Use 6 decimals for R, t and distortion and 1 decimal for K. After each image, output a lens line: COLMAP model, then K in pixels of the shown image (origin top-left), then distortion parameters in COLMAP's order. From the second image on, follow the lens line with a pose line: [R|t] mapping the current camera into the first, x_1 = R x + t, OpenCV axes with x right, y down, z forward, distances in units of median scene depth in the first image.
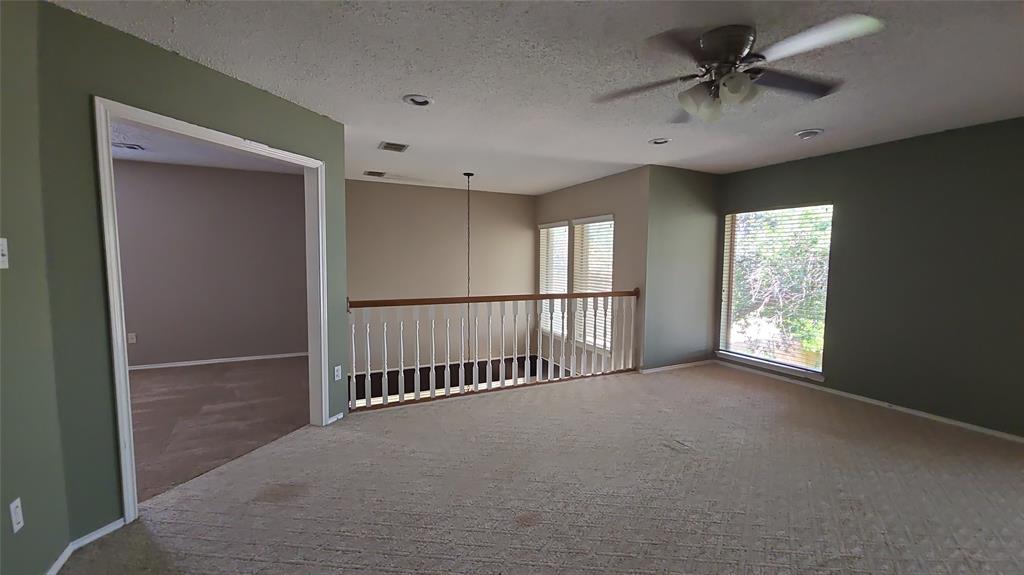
lens RADIAL K [[420.5, 0, 512.1], [0, 420.5, 291.3], [0, 0, 1]] dist [0.005757, -0.001797]
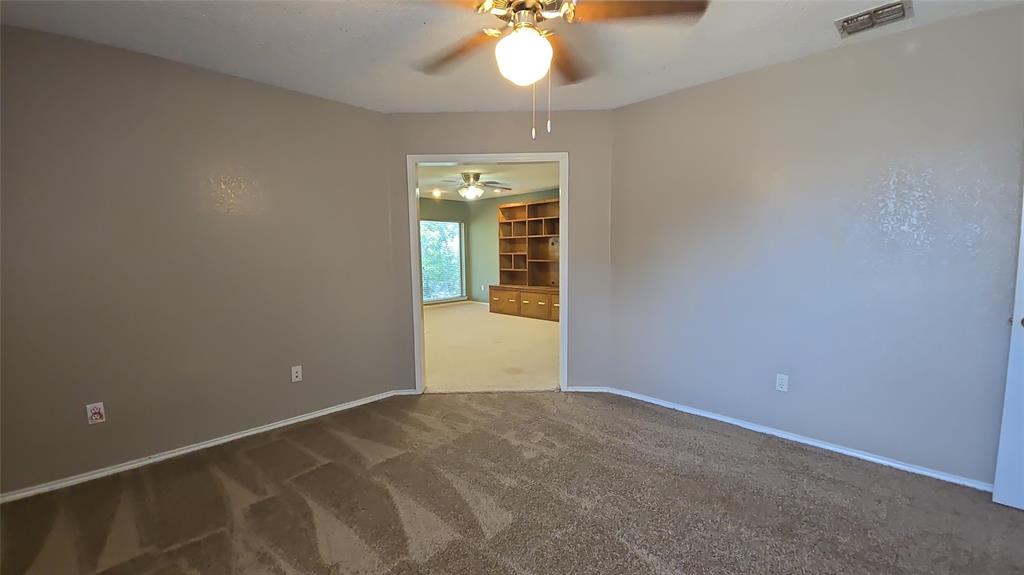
lens RADIAL K [[420.5, 0, 516.7], [0, 420.5, 286.6], [0, 0, 1]] dist [0.005757, -0.001797]
pose [[-0.330646, -0.085960, 0.939832, -1.204893], [0.090413, 0.988378, 0.122208, -0.056863], [-0.939414, 0.125381, -0.319032, 0.822186]]
